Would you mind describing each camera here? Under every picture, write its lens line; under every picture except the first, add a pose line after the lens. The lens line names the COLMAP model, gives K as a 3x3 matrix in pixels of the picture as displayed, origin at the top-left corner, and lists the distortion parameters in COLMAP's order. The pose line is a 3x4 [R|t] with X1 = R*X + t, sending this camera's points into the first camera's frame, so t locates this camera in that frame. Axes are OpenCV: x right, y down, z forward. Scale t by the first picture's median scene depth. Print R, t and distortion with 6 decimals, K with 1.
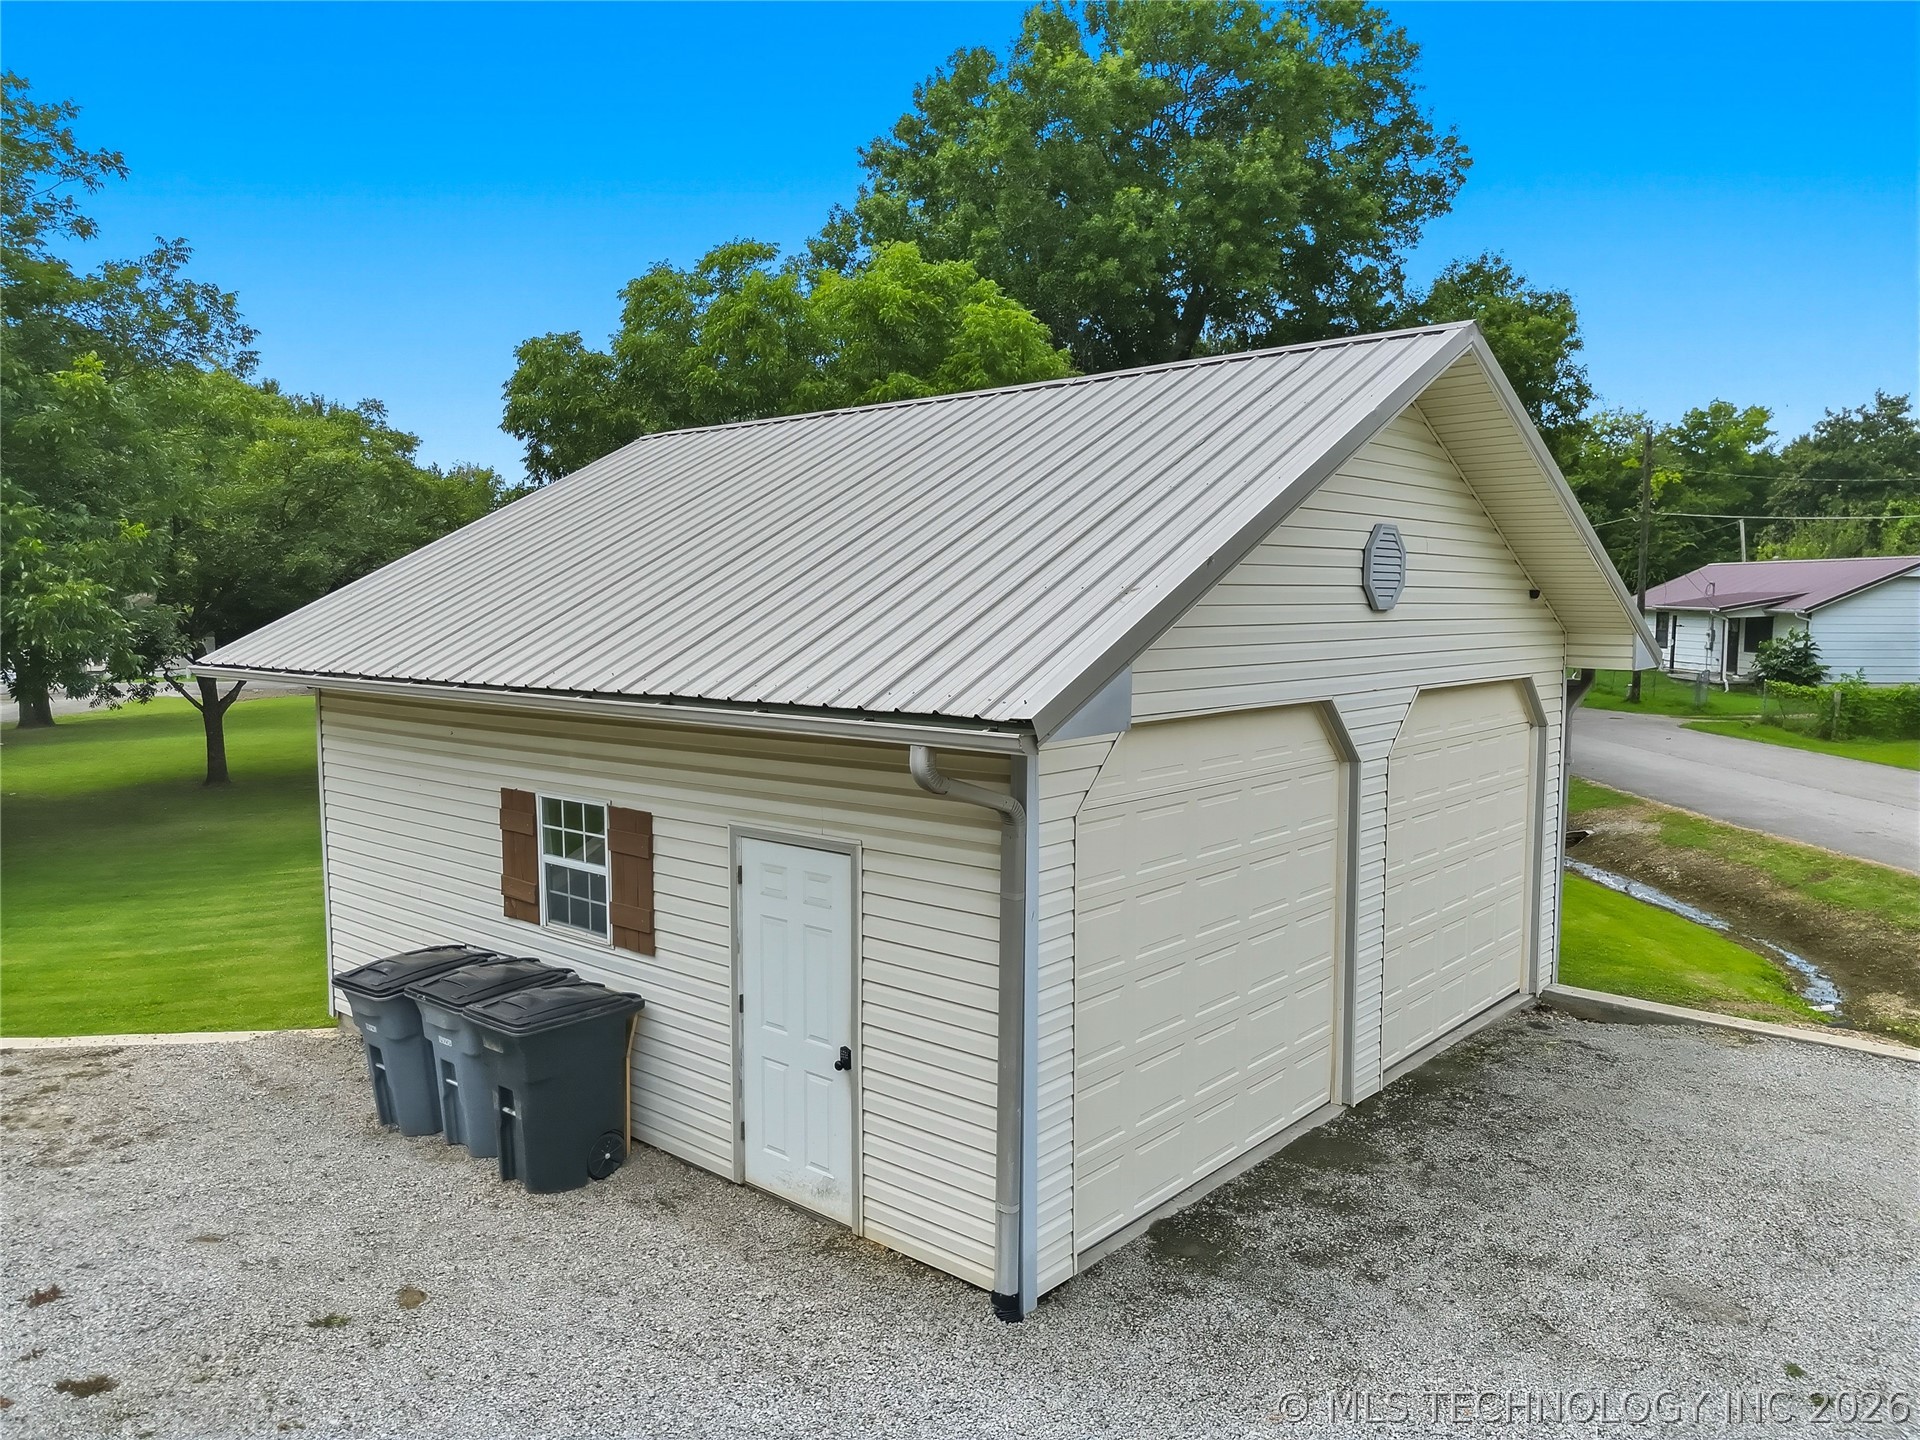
lens RADIAL K [[1353.4, 0, 974.7], [0, 1353.4, 730.4], [0, 0, 1]] dist [0.064429, -0.052313]
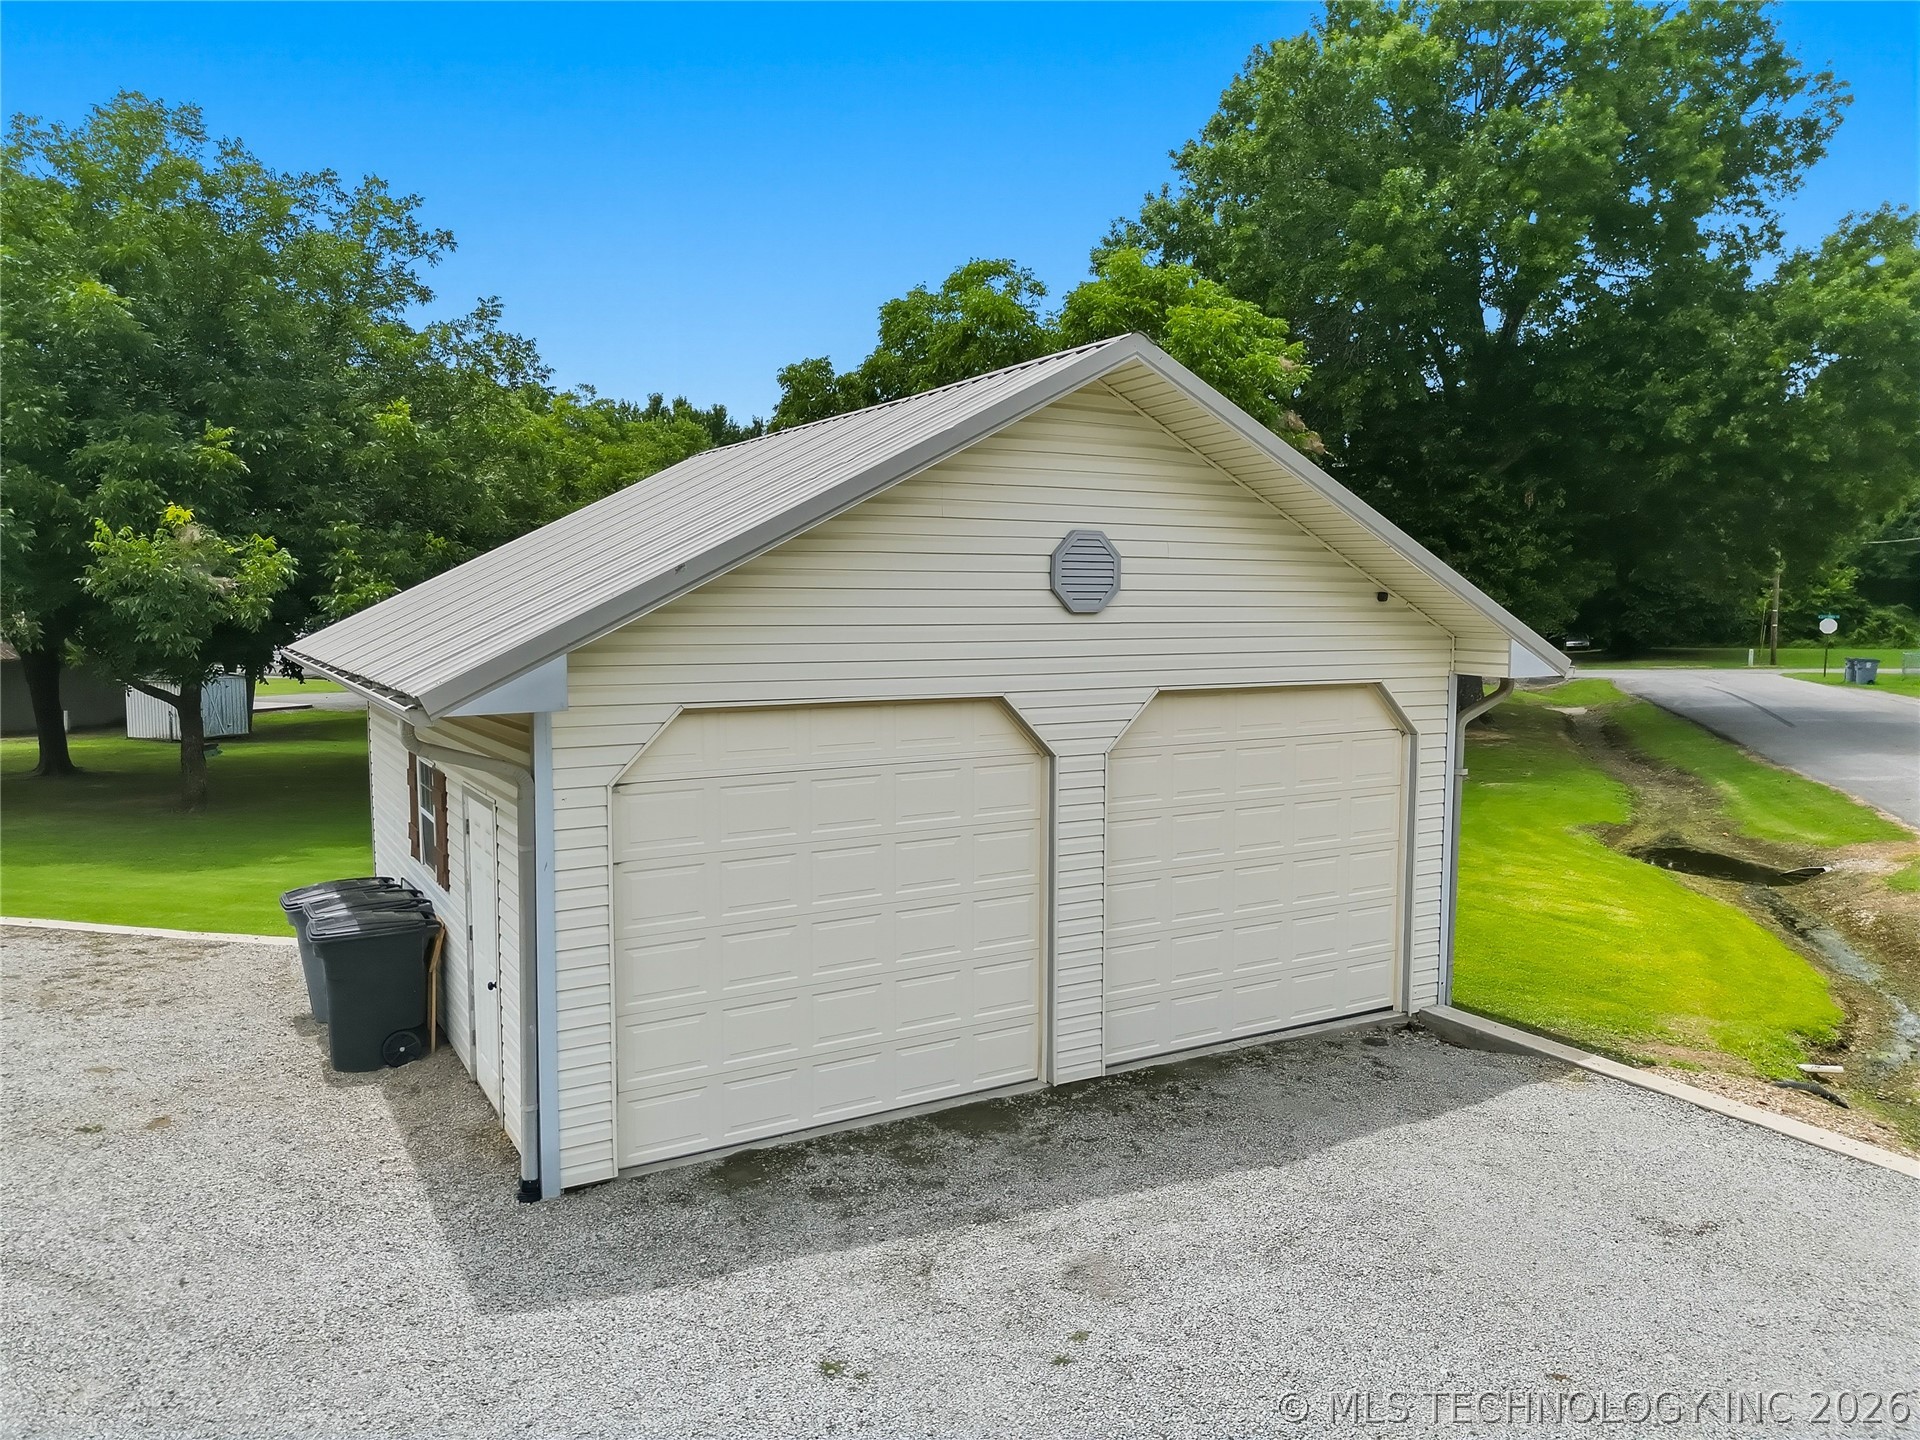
lens RADIAL K [[1353.4, 0, 950.3], [0, 1353.4, 717.6], [0, 0, 1]] dist [0.064429, -0.052313]
pose [[0.948672, 0.031824, -0.314655, 0.199143], [-0.034426, 0.999404, -0.002713, -0.000487], [0.314381, 0.013406, 0.949202, -0.007376]]
